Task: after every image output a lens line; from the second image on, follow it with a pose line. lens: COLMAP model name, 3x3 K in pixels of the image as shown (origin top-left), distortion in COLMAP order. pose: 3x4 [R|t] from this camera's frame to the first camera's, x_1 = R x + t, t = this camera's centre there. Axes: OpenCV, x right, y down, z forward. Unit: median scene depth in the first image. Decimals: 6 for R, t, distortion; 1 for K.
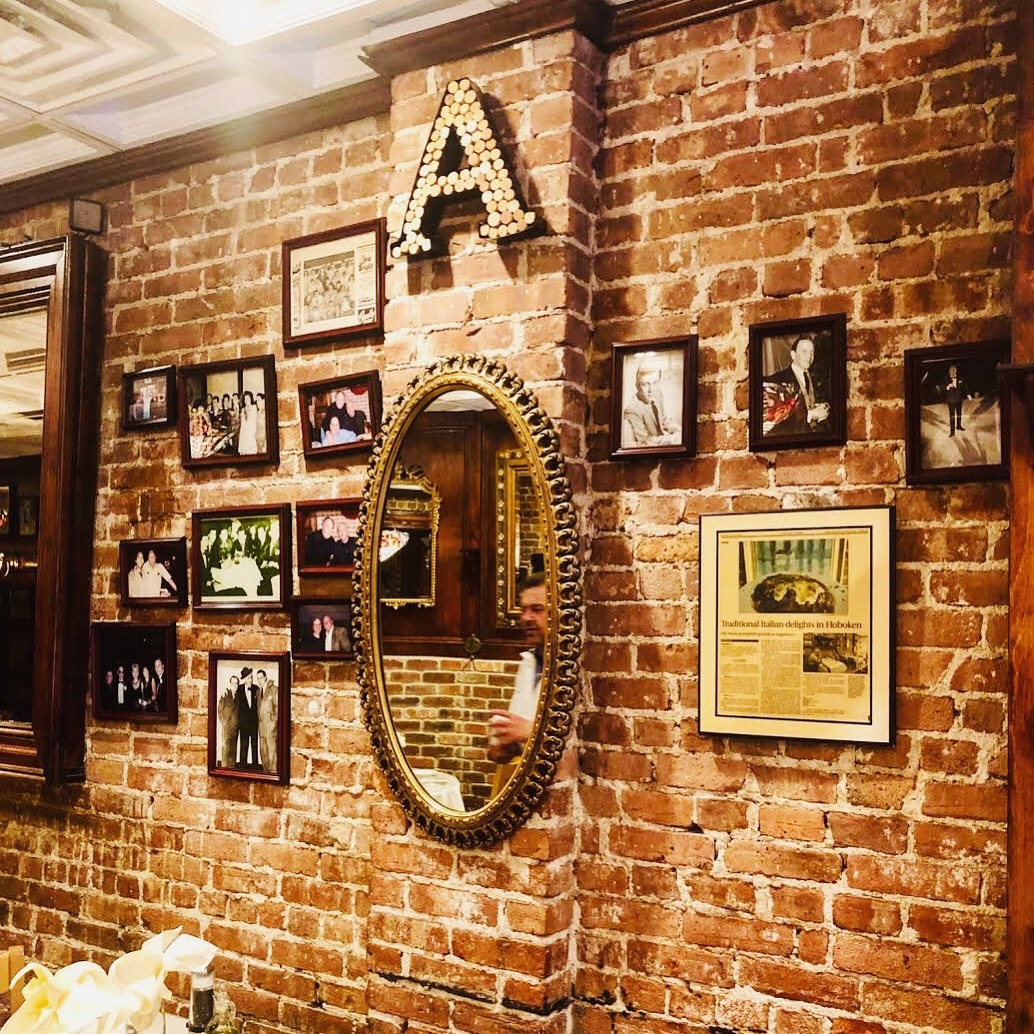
lens RADIAL K [[1247.5, 0, 517.0], [0, 1247.5, 517.0], [0, 0, 1]] dist [0.020609, -0.004749]
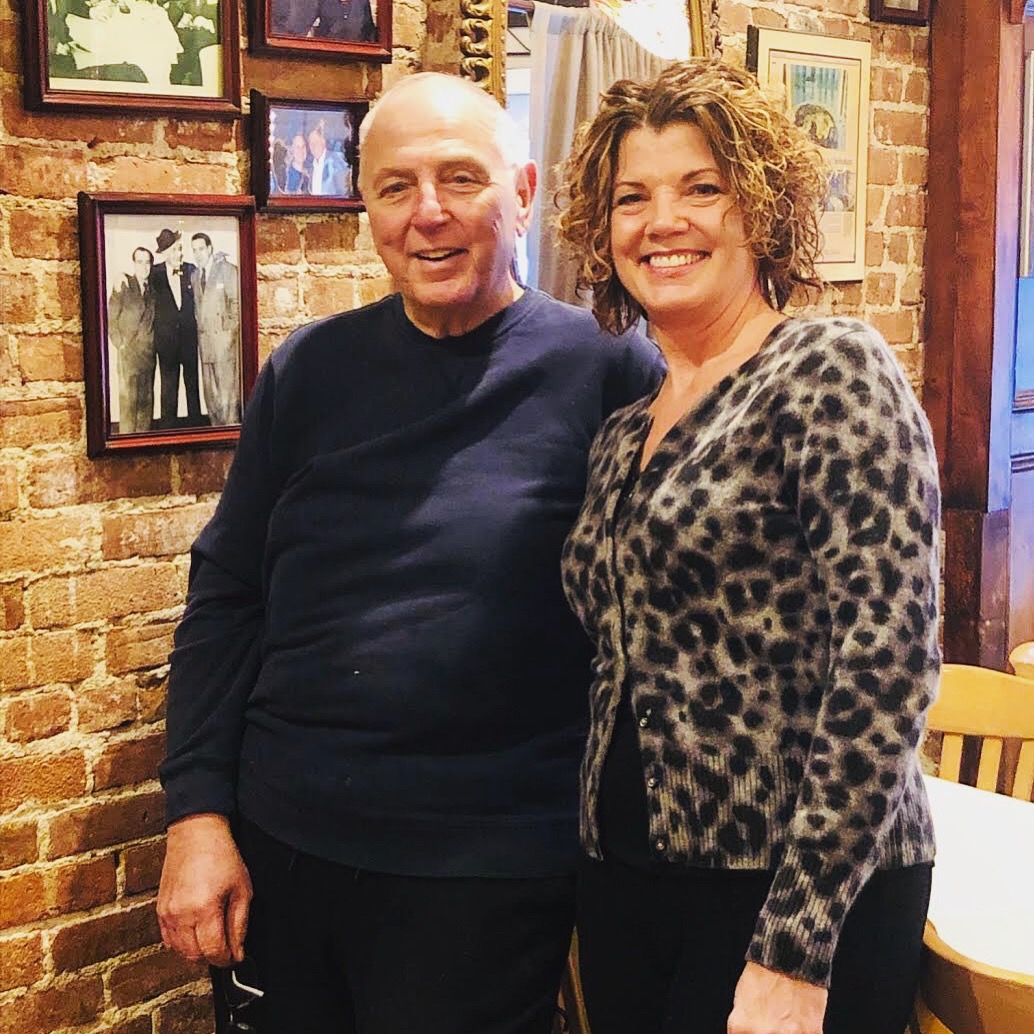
lens RADIAL K [[2183.0, 0, 517.0], [0, 2183.0, 517.0], [0, 0, 1]] dist [0.458701, -3.535278]
pose [[0.123210, -0.133289, 0.983389, -1.091320], [-0.078649, 0.986511, 0.143566, 0.096617], [-0.989259, -0.095031, 0.111065, 0.757037]]
